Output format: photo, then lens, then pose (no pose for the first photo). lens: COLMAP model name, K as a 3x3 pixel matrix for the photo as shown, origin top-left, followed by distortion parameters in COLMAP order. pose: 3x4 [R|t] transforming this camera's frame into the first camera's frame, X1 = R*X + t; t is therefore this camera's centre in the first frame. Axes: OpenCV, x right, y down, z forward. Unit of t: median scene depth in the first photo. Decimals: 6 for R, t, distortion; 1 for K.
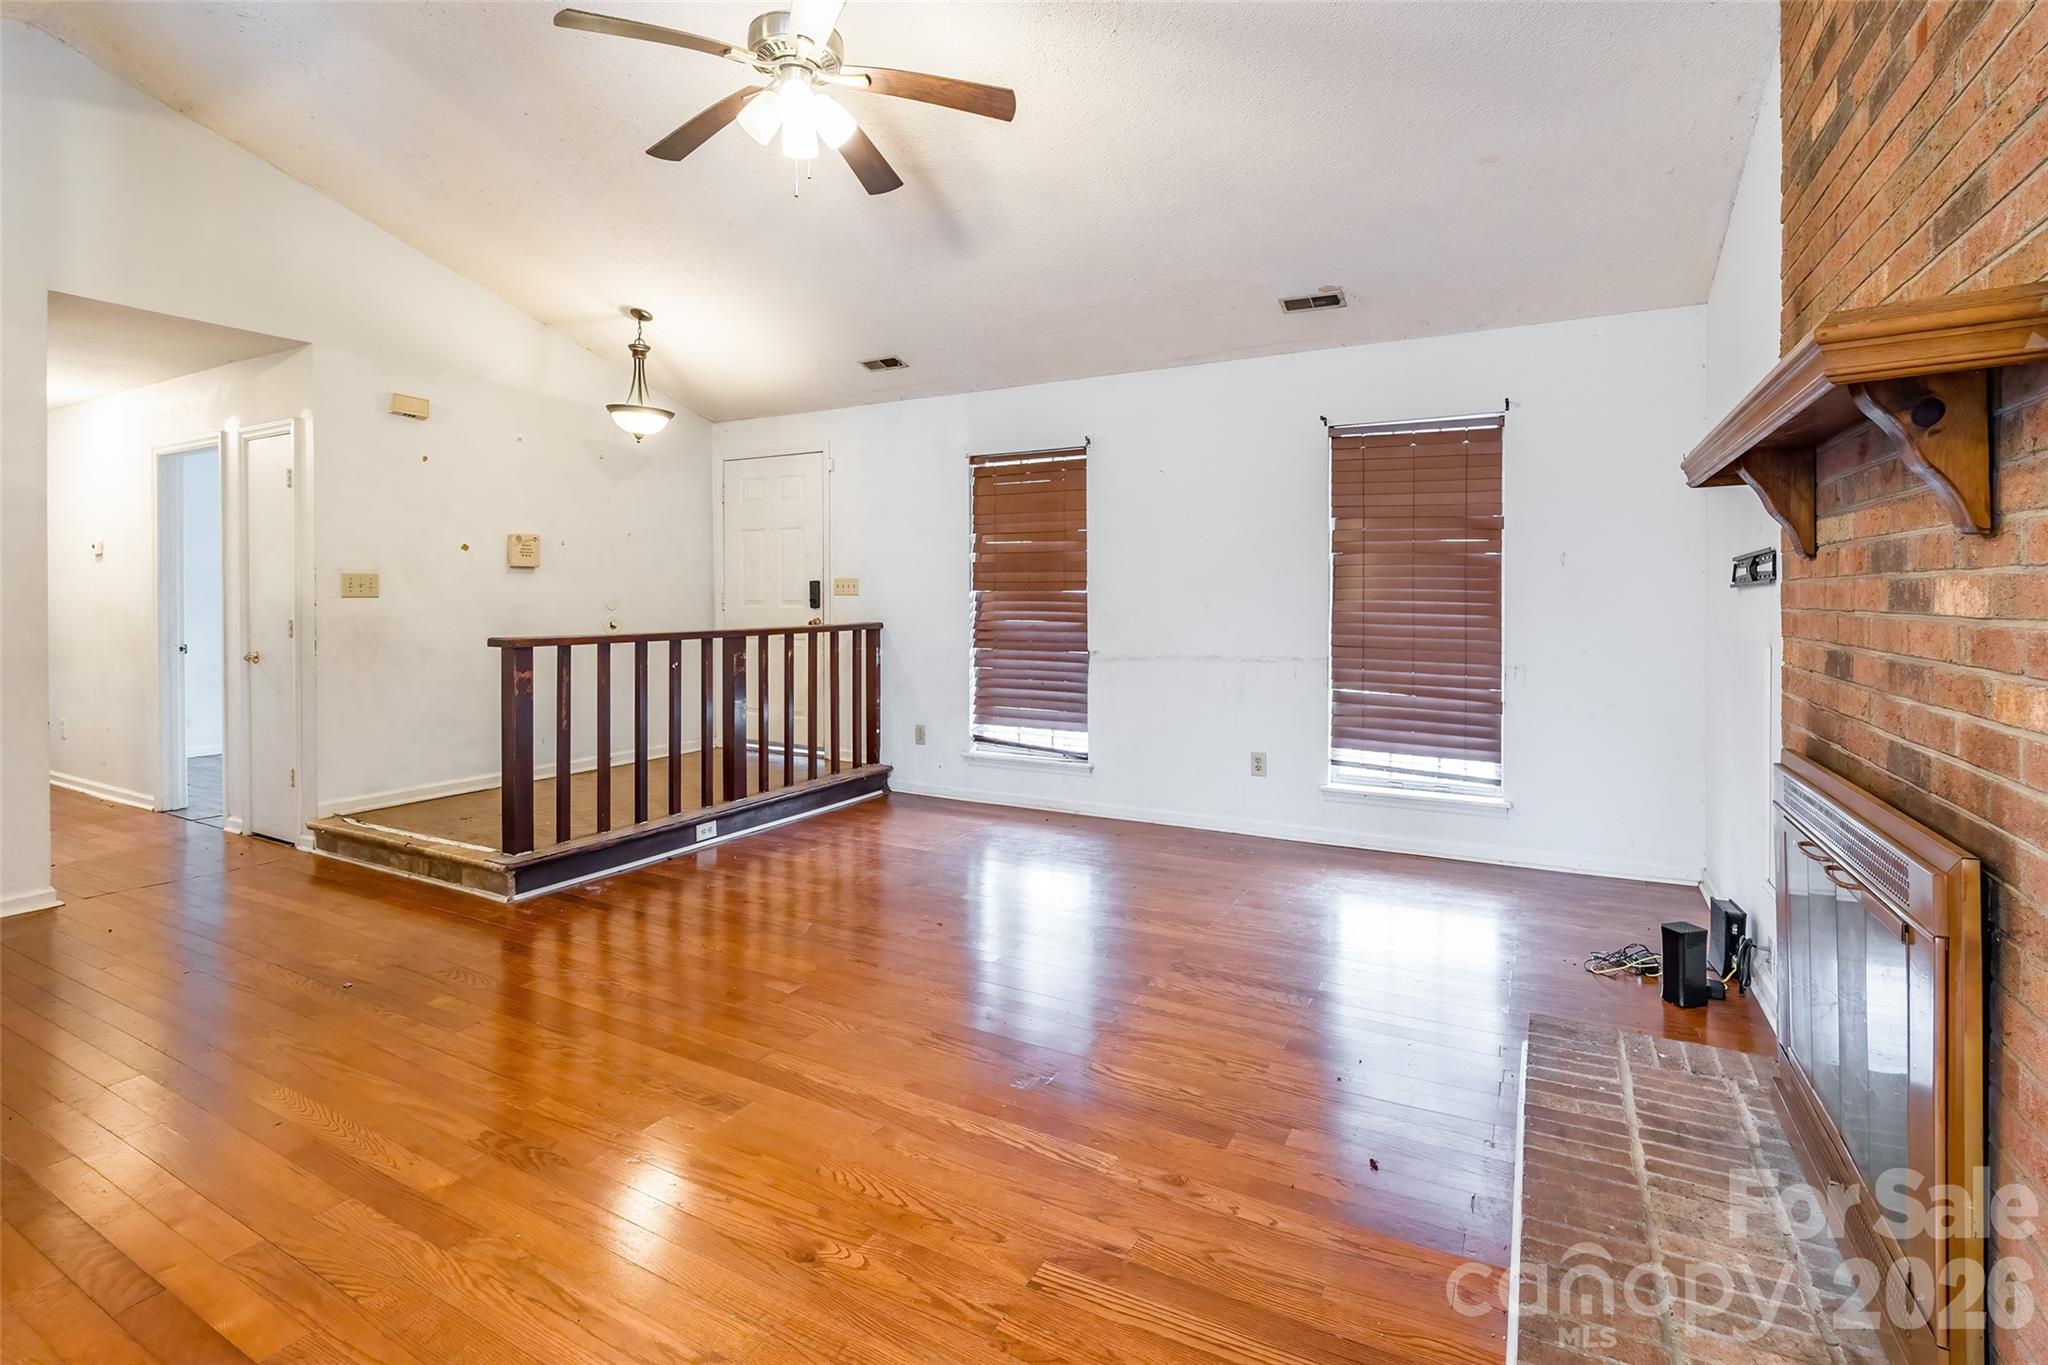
lens RADIAL K [[941.9, 0, 1017.8], [0, 941.9, 594.5], [0, 0, 1]] dist [-0.013076, 0.000606]
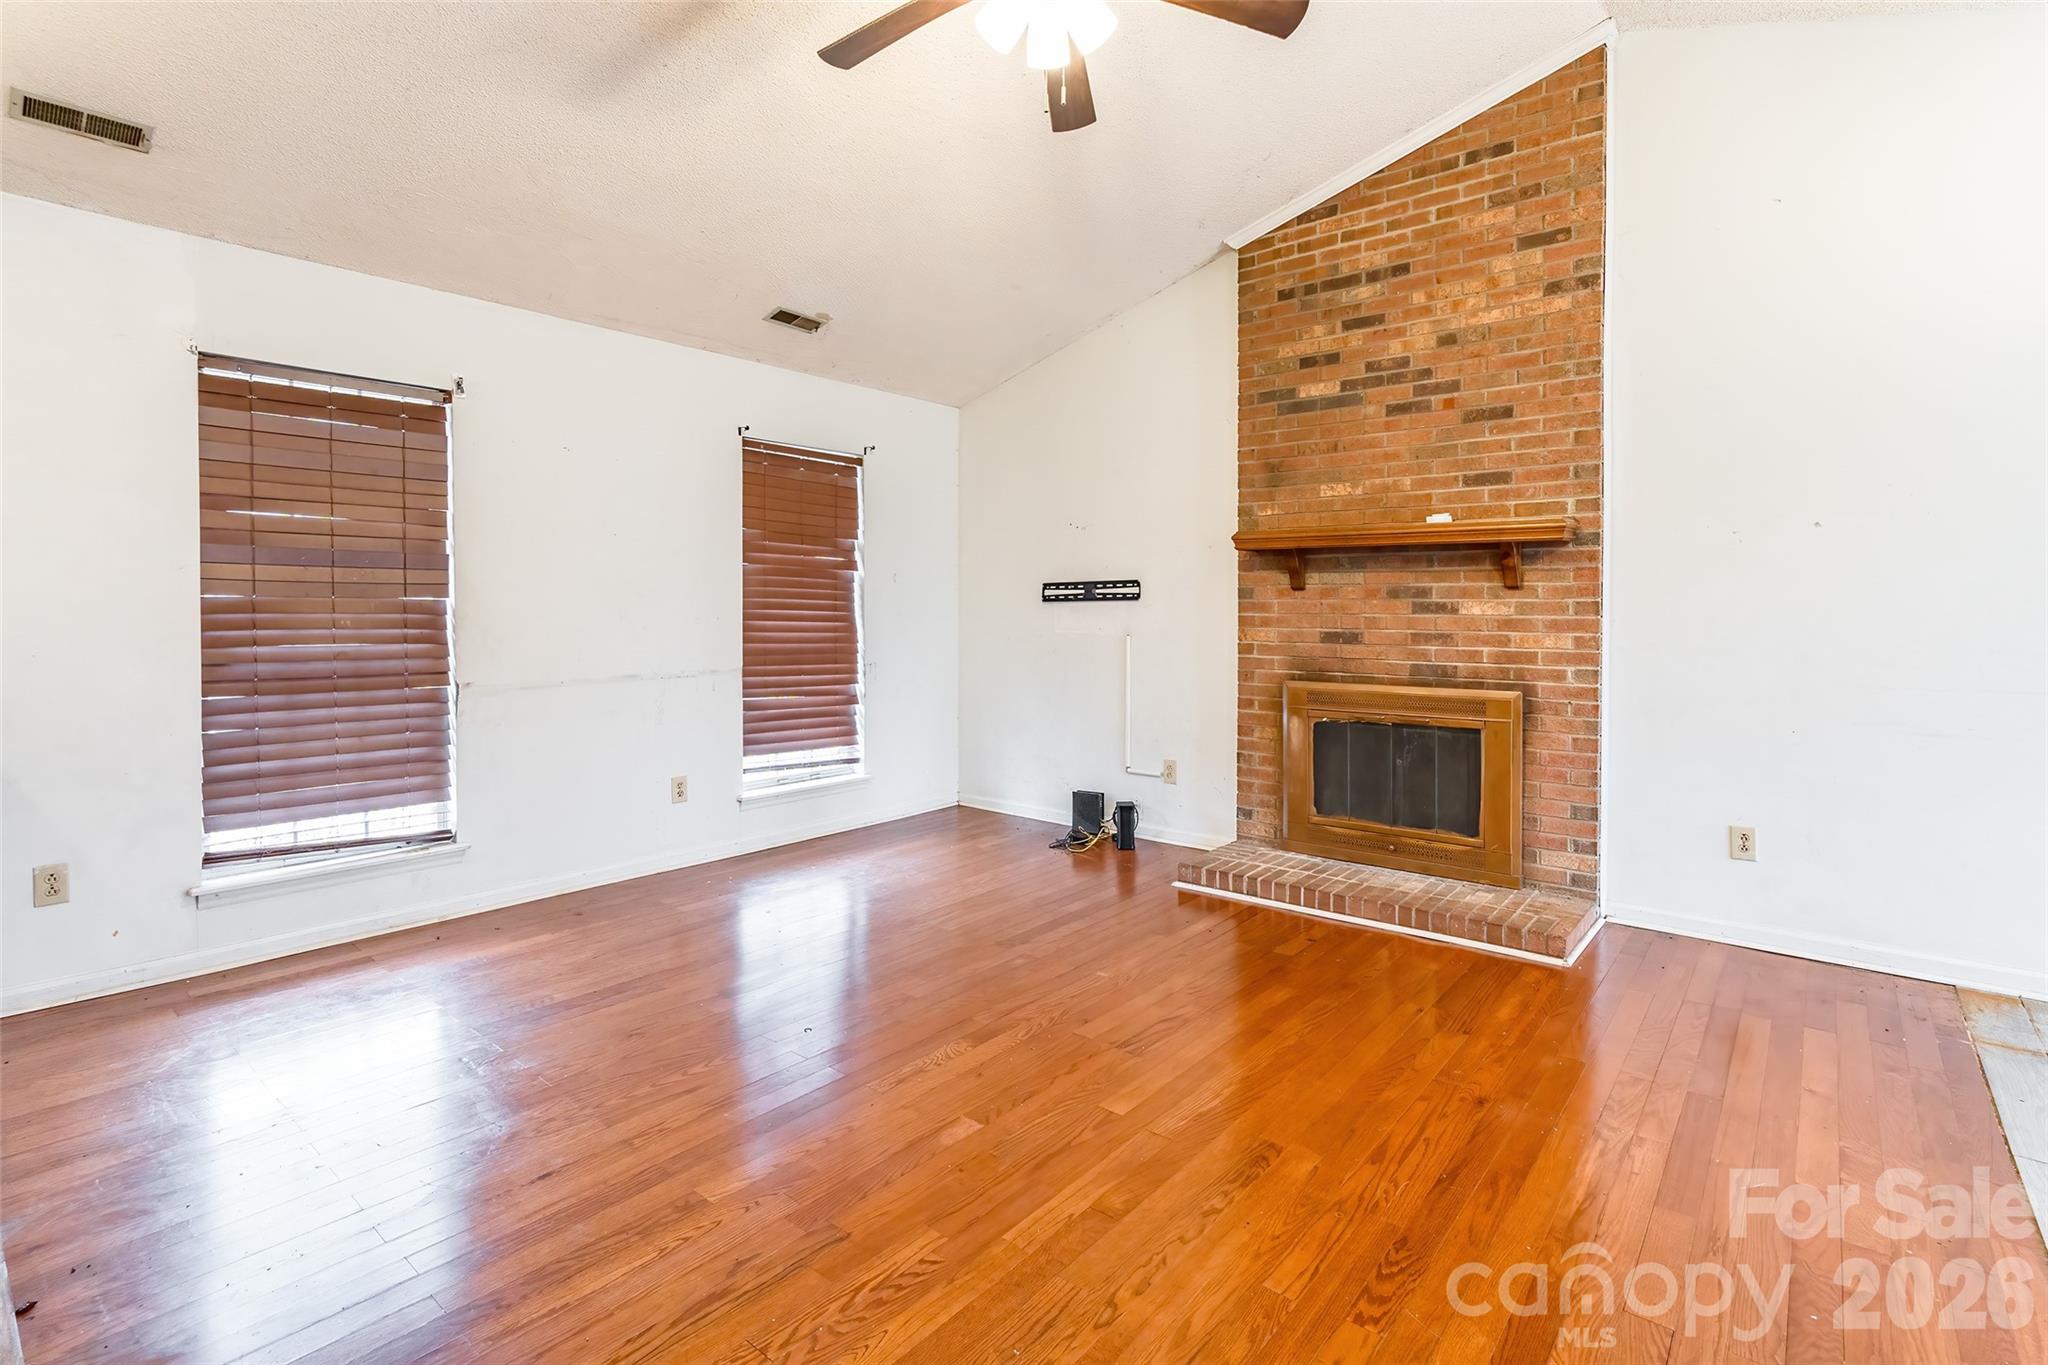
lens RADIAL K [[941.9, 0, 1057.6], [0, 941.9, 616.1], [0, 0, 1]] dist [-0.013076, 0.000606]
pose [[0.188853, -0.009576, 0.981959, -0.588626], [-0.003831, 0.999938, 0.010488, 0.000172], [-0.981998, -0.005743, 0.188805, 0.479590]]
